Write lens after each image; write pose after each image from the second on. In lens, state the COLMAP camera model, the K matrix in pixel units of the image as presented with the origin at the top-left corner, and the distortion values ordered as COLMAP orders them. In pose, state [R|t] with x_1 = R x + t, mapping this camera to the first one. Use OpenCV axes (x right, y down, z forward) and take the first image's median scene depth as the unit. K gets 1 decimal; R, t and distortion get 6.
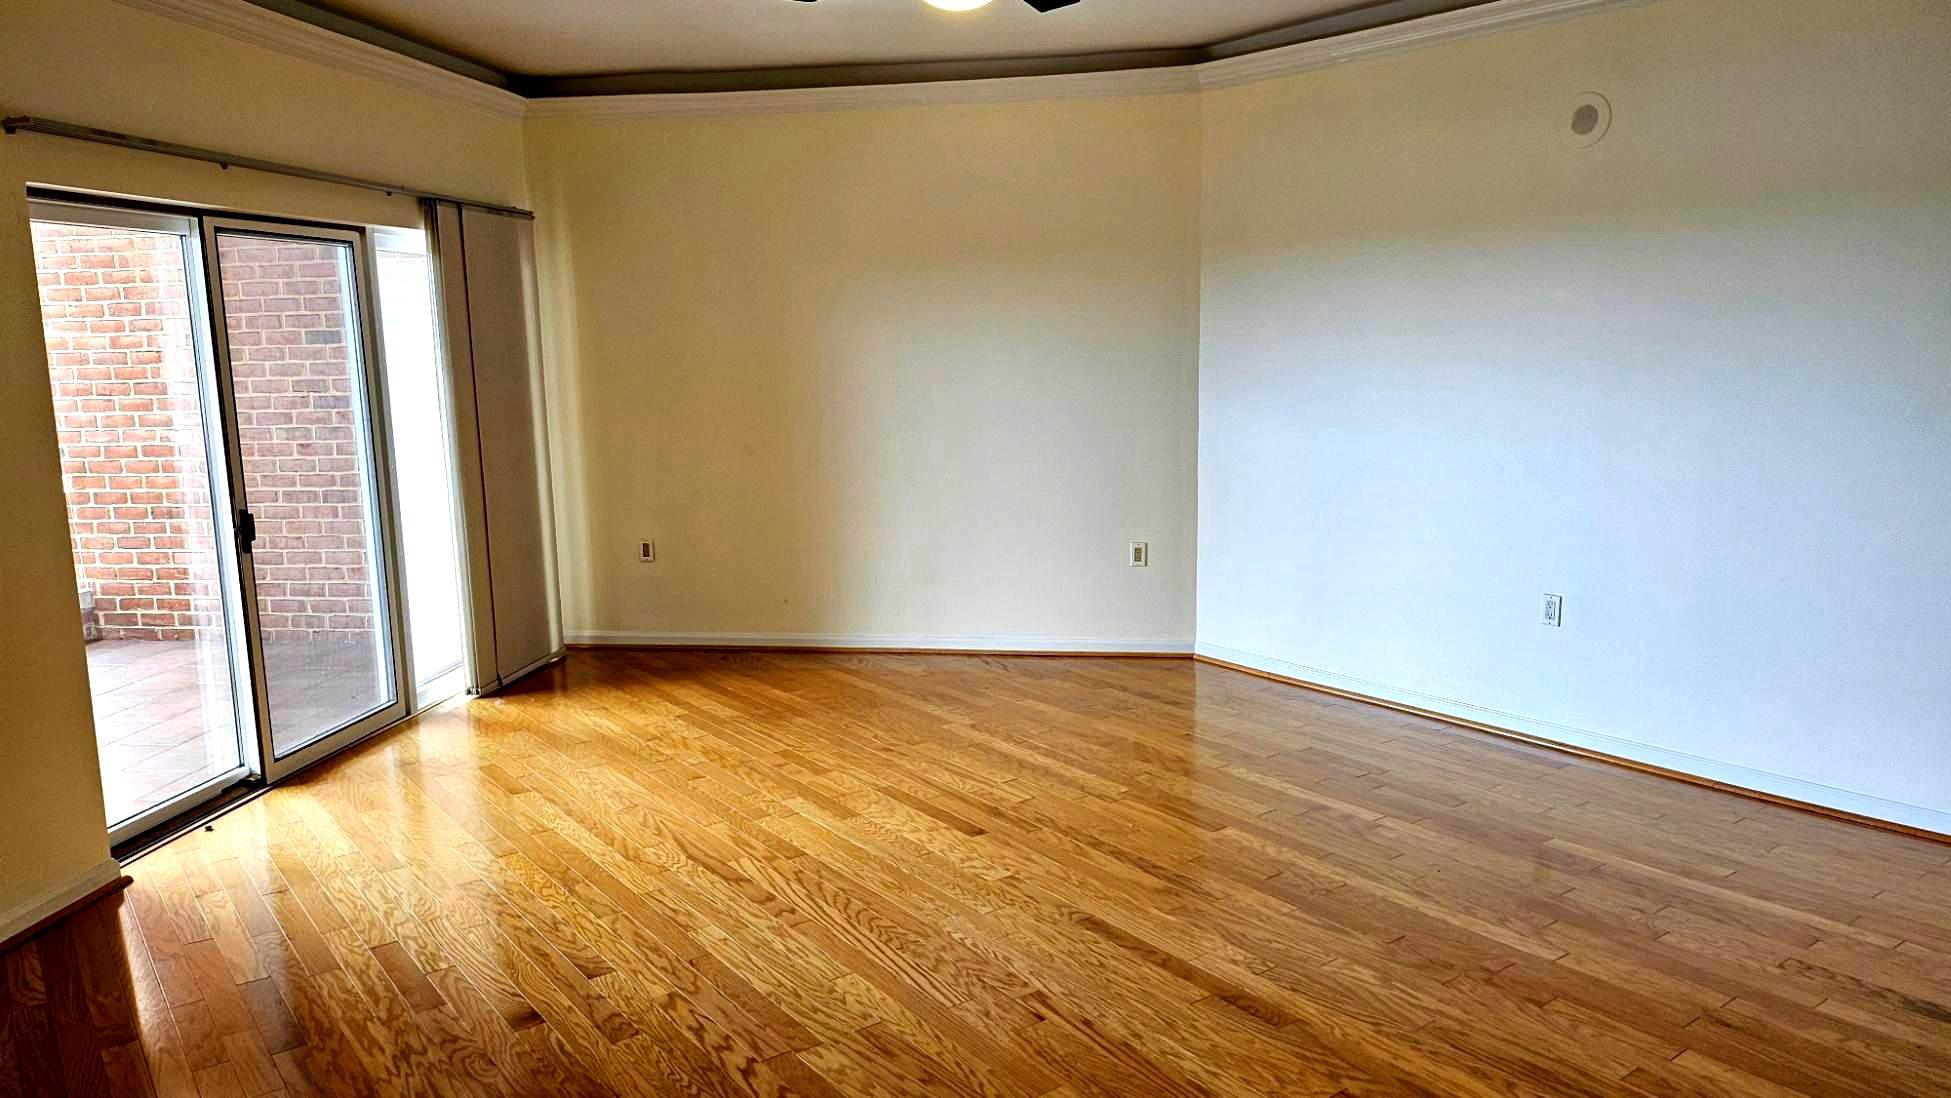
lens RADIAL K [[1372.3, 0, 975.5], [0, 1372.3, 549.0], [0, 0, 1]] dist [0.055267, -0.055969]
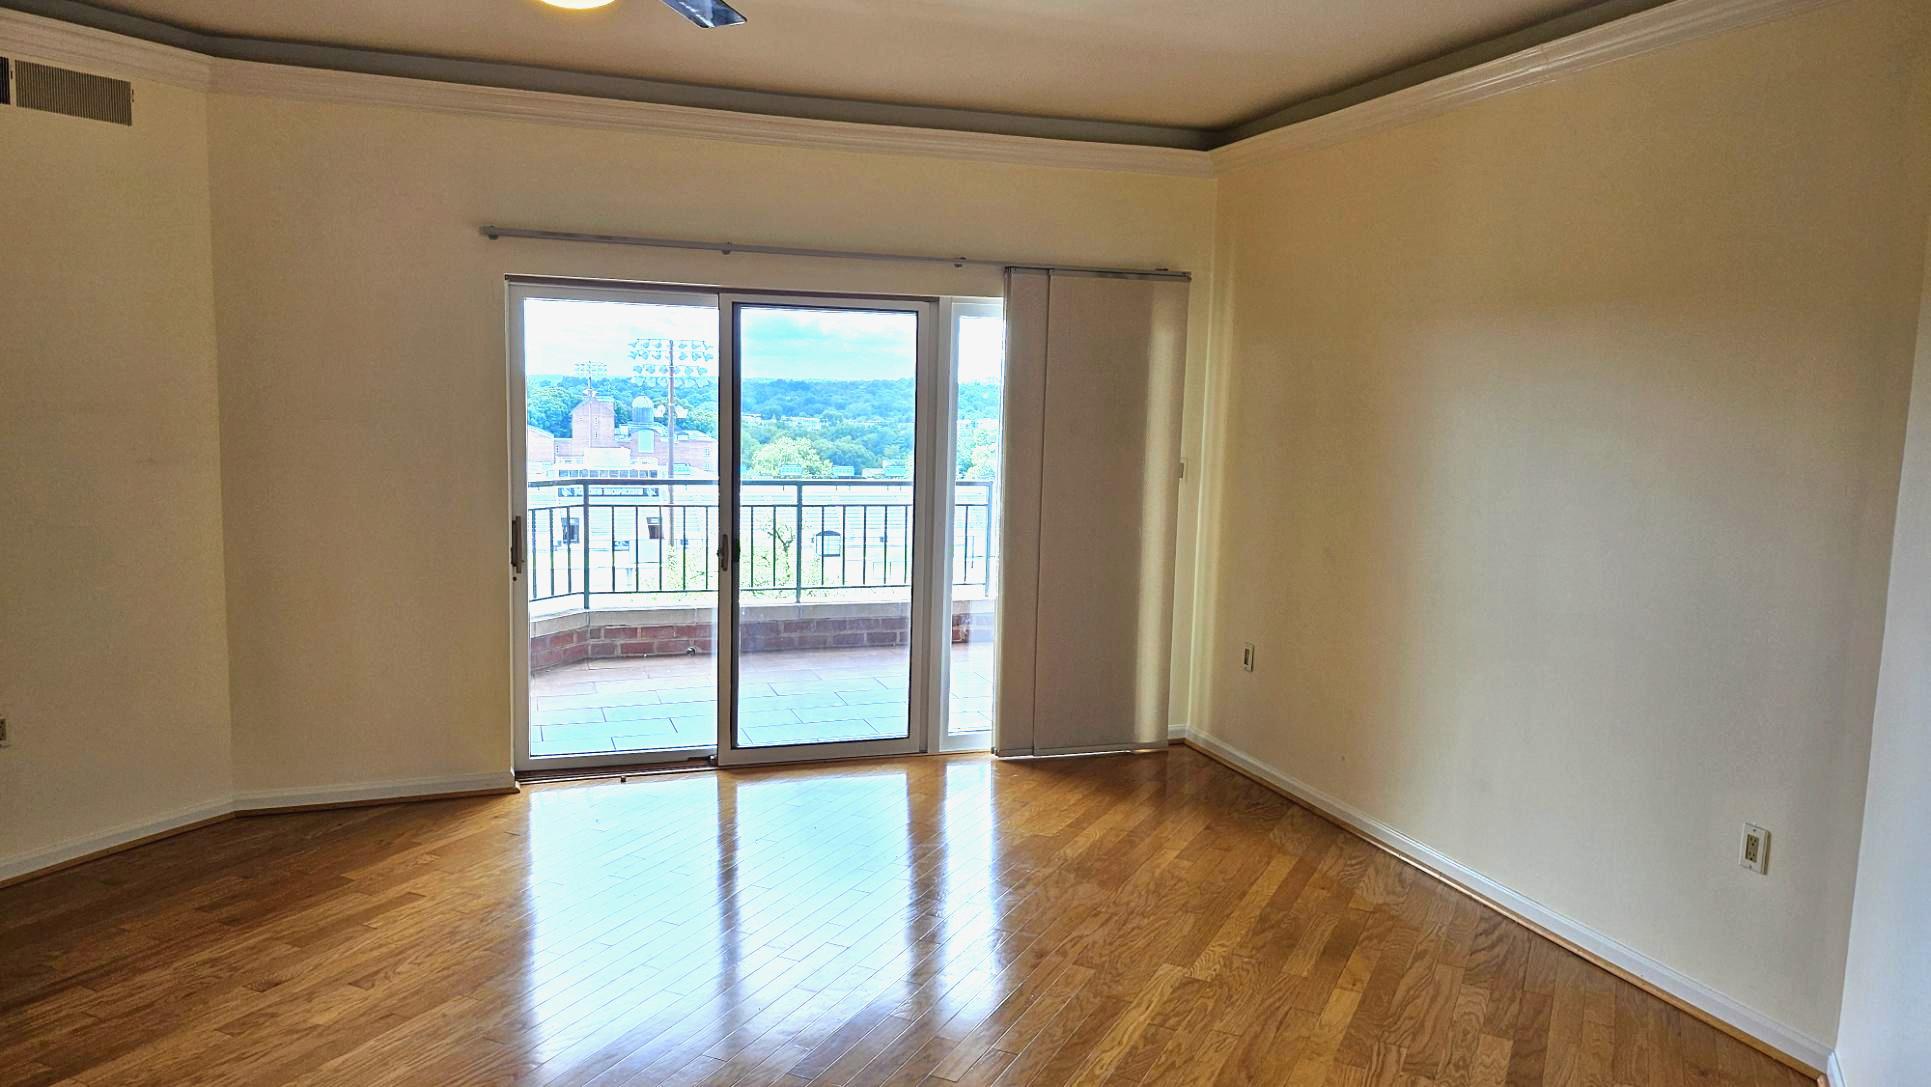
lens RADIAL K [[1358.2, 0, 965.5], [0, 1358.2, 543.5], [0, 0, 1]] dist [0.055267, -0.055969]
pose [[0.456115, 0.133973, -0.879779, 0.534172], [-0.176913, 0.982522, 0.057899, -0.110611], [0.872159, 0.129236, 0.471844, 0.555310]]
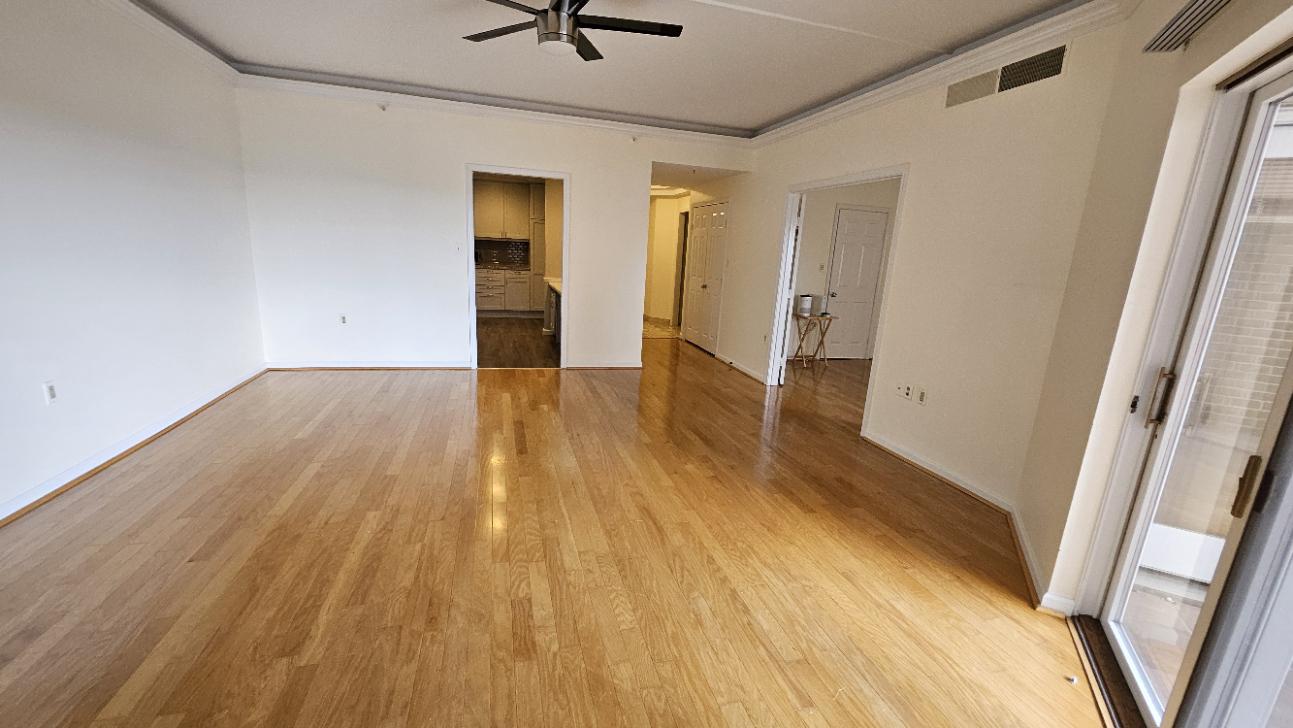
lens RADIAL K [[519.0, 0, 646.5], [0, 519.0, 364.0], [0, 0, 1]] dist [-0.017817, -0.000506]
pose [[-0.933126, -0.108729, 0.342716, -0.298966], [0.021843, 0.934278, 0.355877, -0.145080], [-0.358886, 0.339564, -0.869424, 1.155782]]
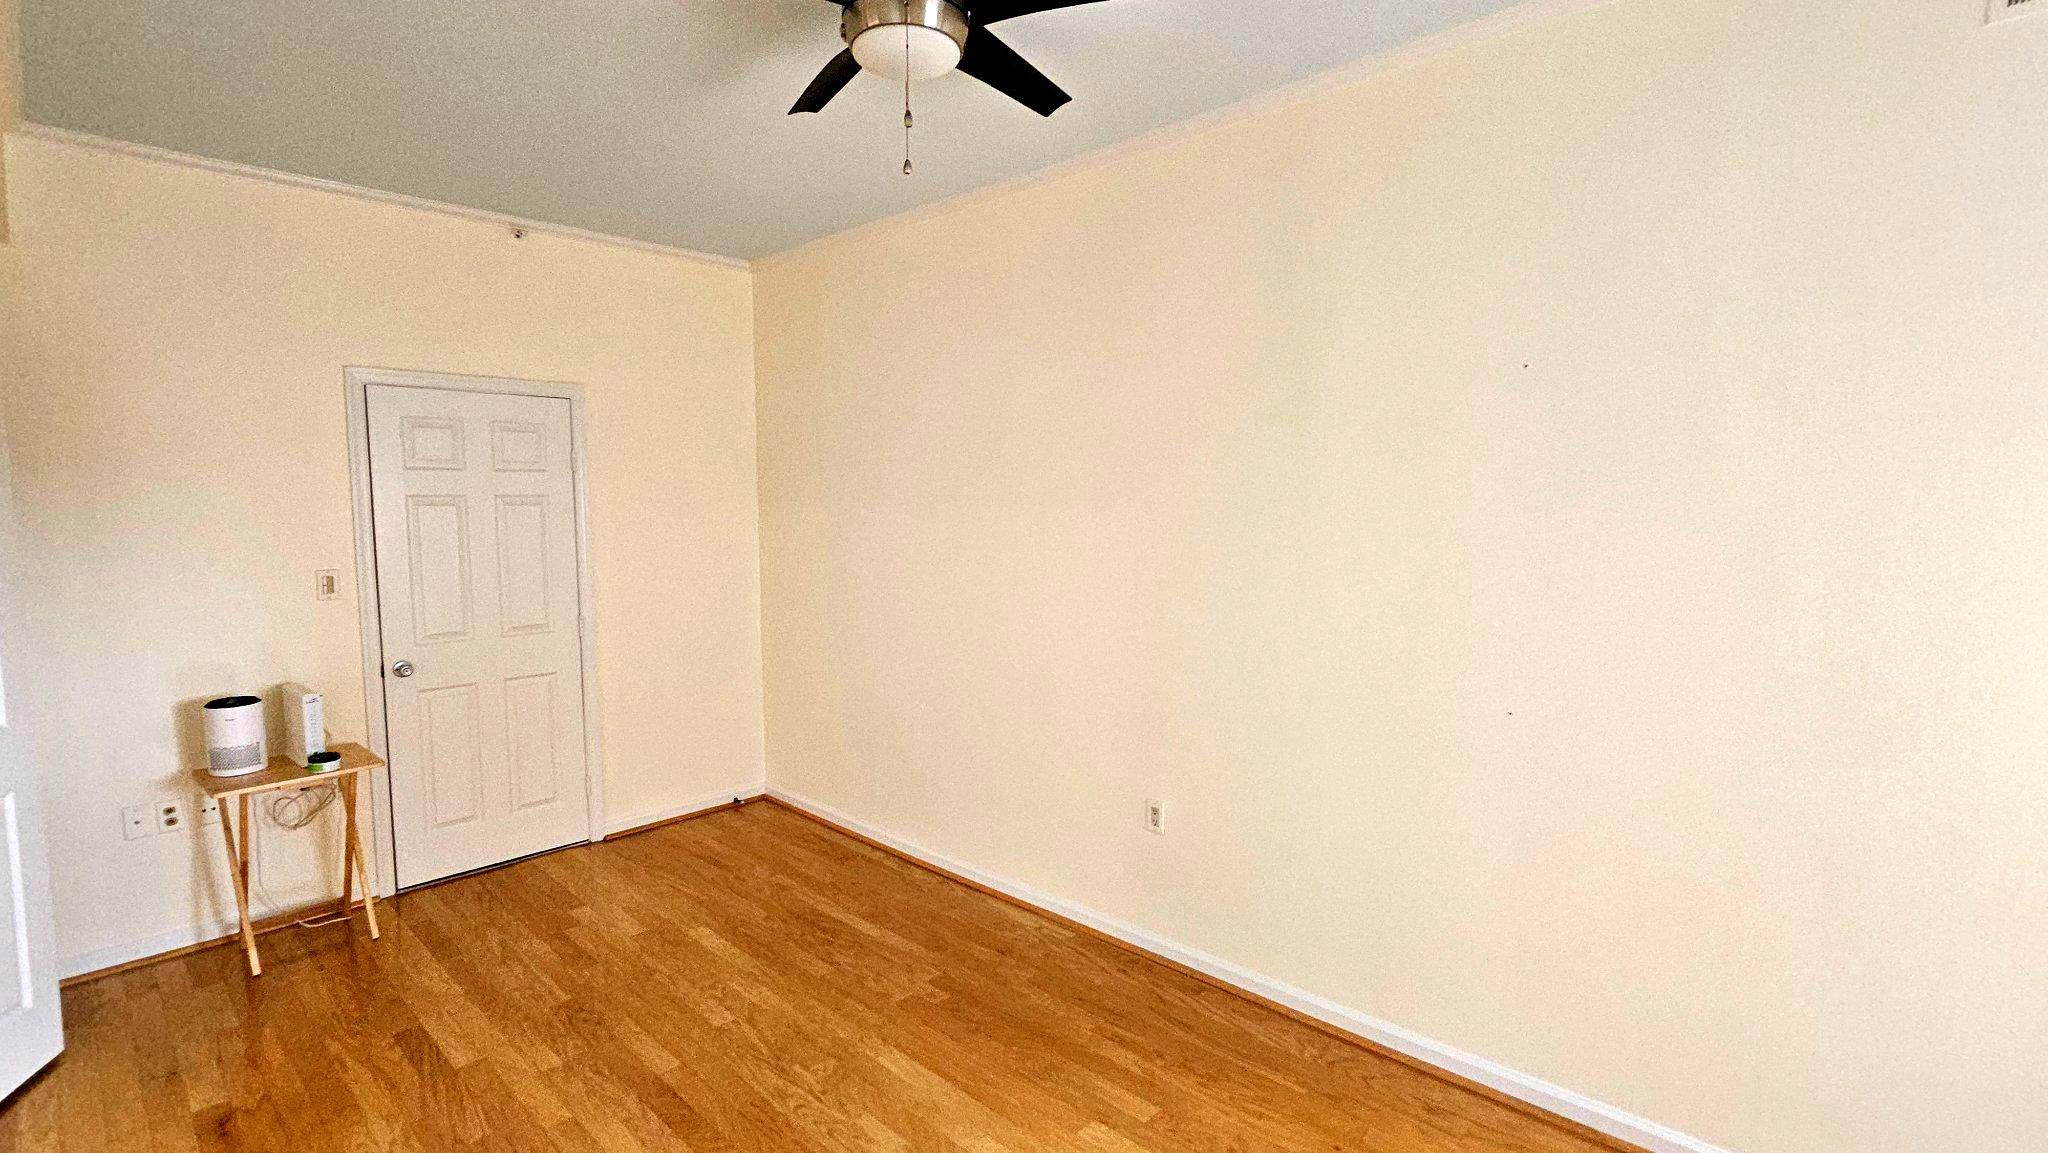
lens RADIAL K [[923.0, 0, 1024.0], [0, 923.0, 576.5], [0, 0, 1]] dist [0.002535, -0.009805]
pose [[-0.983100, 0.031936, -0.180264, -0.619197], [-0.014140, 0.968478, 0.248696, -0.083093], [0.182524, 0.247042, -0.951659, 0.518142]]
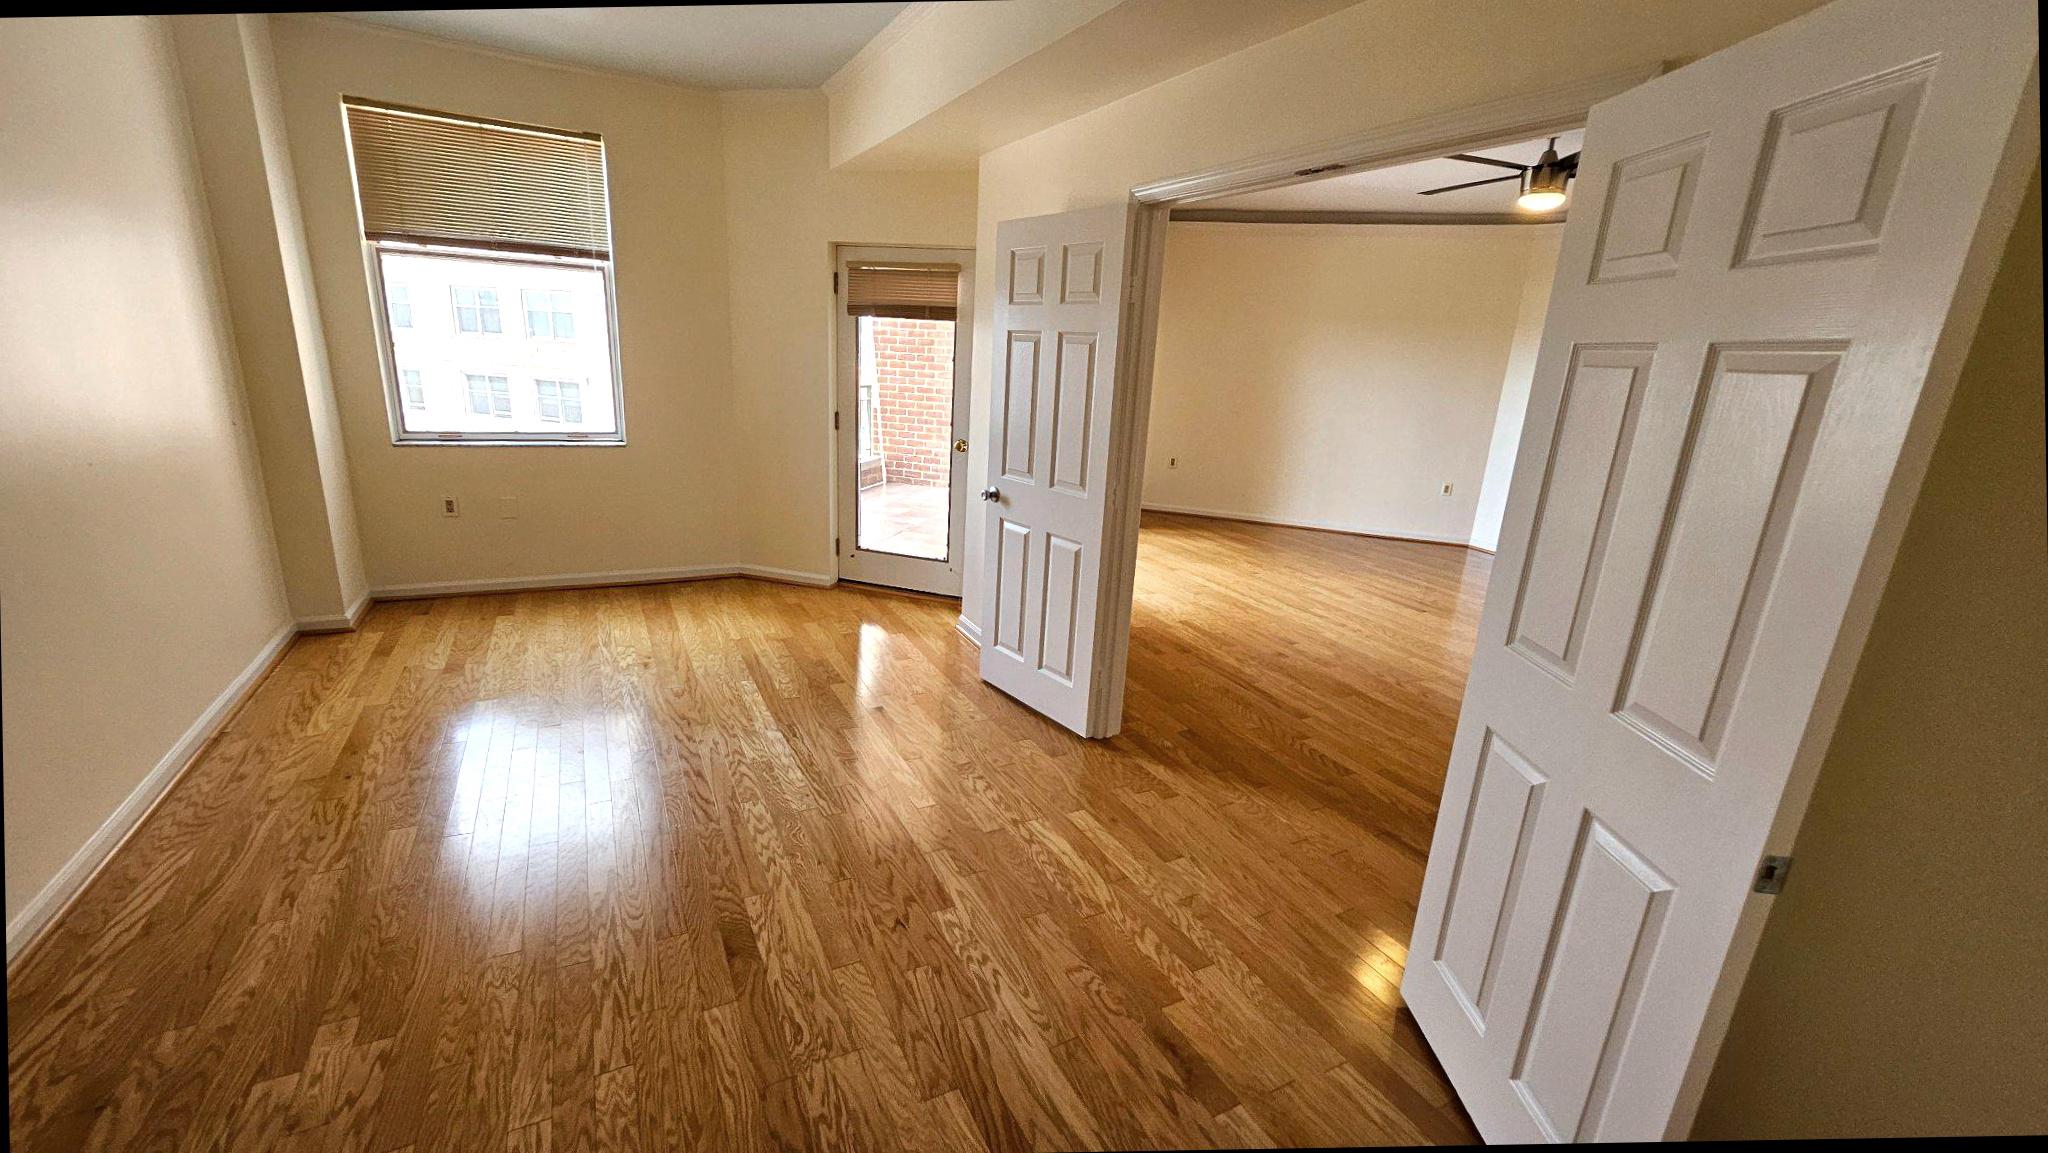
lens RADIAL K [[822.0, 0, 1024.0], [0, 822.0, 576.5], [0, 0, 1]] dist [-0.017817, -0.000506]
pose [[0.985582, 0.113628, -0.125365, -0.356188], [-0.098583, 0.987829, 0.120310, 0.052248], [0.137510, -0.106216, 0.984789, -0.240615]]
